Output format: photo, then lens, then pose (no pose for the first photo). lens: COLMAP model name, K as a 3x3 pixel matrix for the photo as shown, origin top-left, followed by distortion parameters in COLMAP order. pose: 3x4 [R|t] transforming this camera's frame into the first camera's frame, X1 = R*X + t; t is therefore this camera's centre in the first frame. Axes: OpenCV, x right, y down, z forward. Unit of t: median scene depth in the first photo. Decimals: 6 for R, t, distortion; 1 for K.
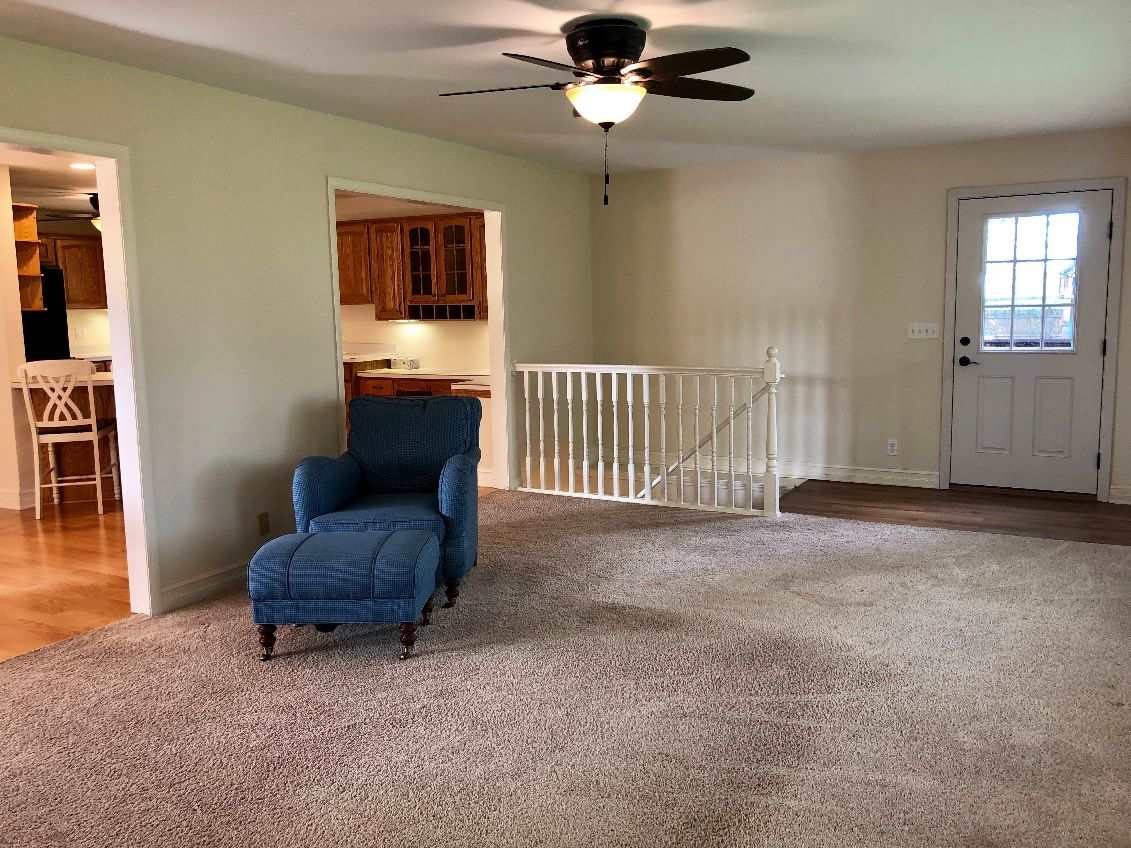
lens RADIAL K [[914.6, 0, 570.9], [0, 914.6, 415.3], [0, 0, 1]] dist [0.045075, -0.045973]
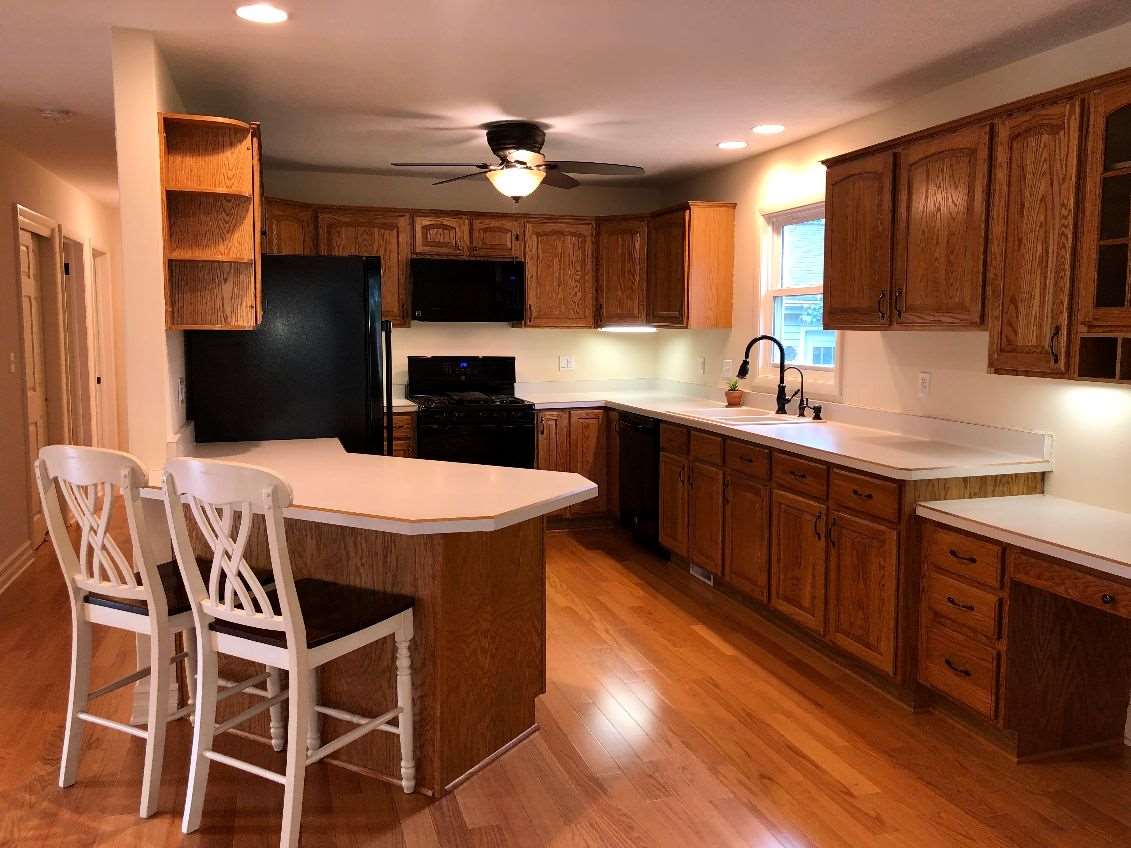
lens RADIAL K [[914.6, 0, 562.3], [0, 914.6, 419.6], [0, 0, 1]] dist [0.045075, -0.045973]
pose [[0.716434, 0.090959, -0.691700, -0.093063], [-0.103679, 0.994336, 0.023370, -0.097131], [0.689908, 0.054972, 0.721806, 0.778235]]
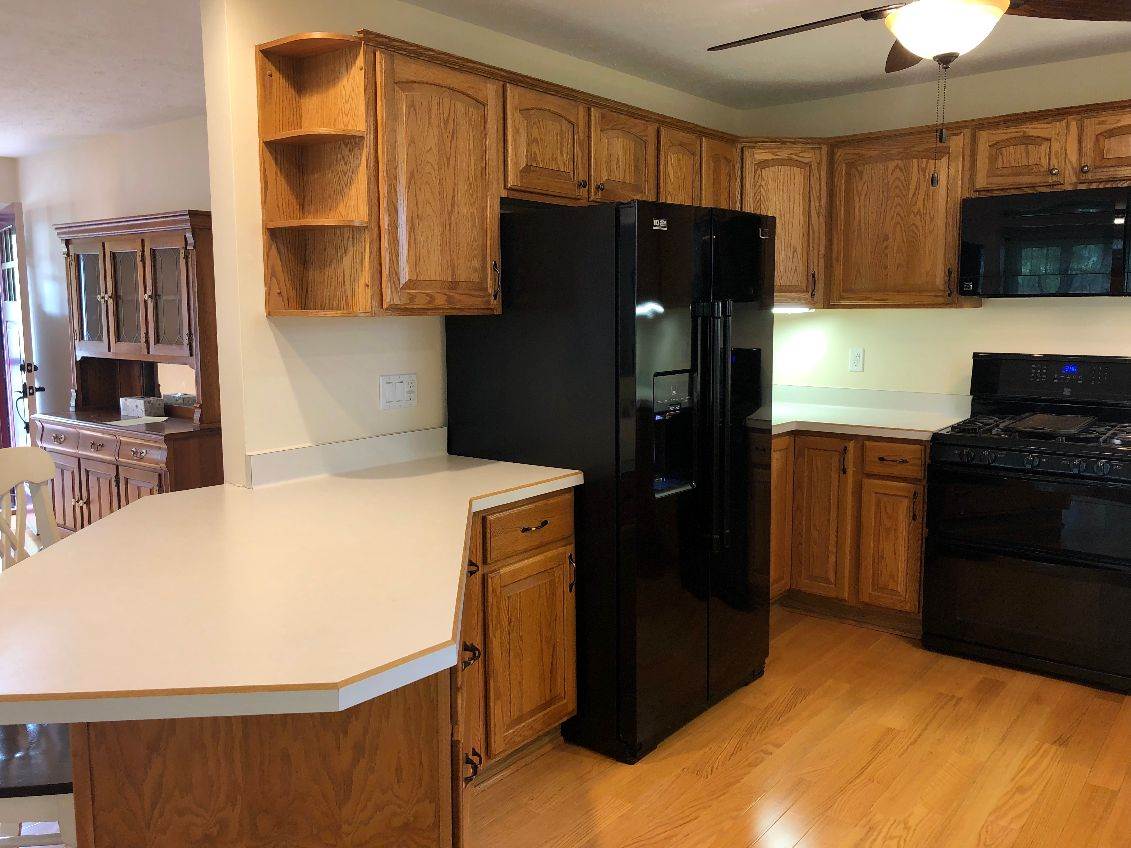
lens RADIAL K [[914.6, 0, 564.1], [0, 914.6, 400.2], [0, 0, 1]] dist [0.045075, -0.045973]
pose [[-0.172746, 0.112364, -0.978536, -0.220787], [-0.111719, 0.984825, 0.132809, -0.143610], [0.978610, 0.132264, -0.157571, 1.183626]]
